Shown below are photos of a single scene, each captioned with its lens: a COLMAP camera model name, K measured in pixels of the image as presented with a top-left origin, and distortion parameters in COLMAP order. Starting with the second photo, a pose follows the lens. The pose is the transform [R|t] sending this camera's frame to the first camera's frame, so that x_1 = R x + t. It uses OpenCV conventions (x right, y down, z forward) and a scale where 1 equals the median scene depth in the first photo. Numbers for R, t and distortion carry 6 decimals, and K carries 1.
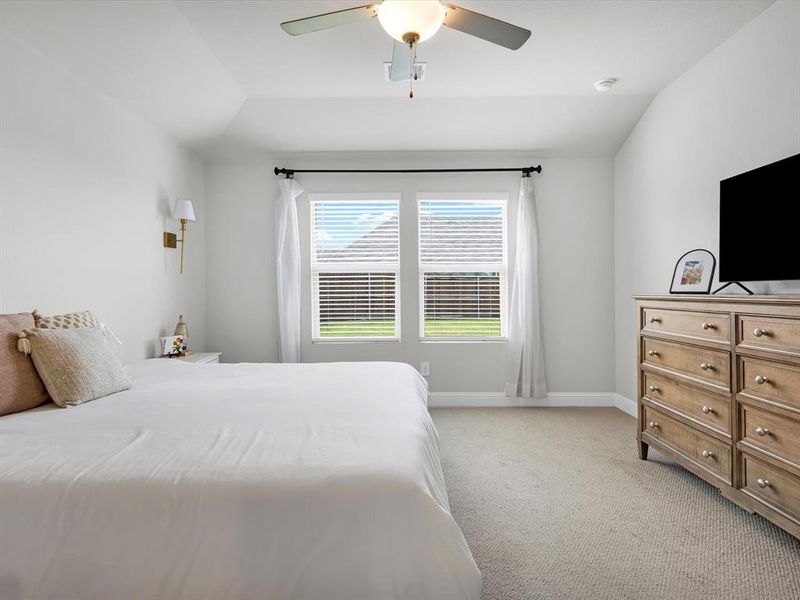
lens RADIAL K [[417.8, 0, 398.8], [0, 417.8, 290.4], [0, 0, 1]] dist [0.006078, 0.000033]
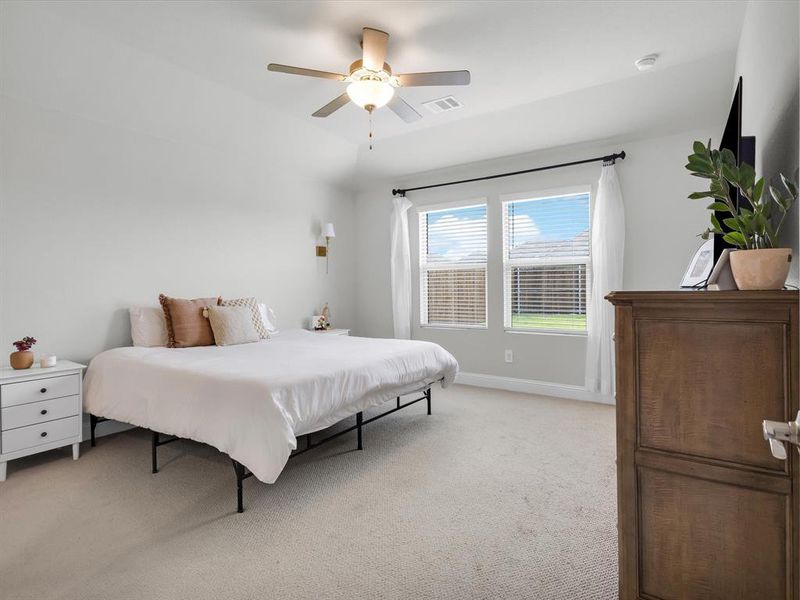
lens RADIAL K [[417.7, 0, 402.8], [0, 417.7, 287.5], [0, 0, 1]] dist [-0.003078, -0.000303]
pose [[0.833454, -0.001165, -0.552588, 0.505468], [0.006298, 0.999953, 0.007392, -0.001338], [0.552553, -0.009641, 0.833422, -0.069744]]
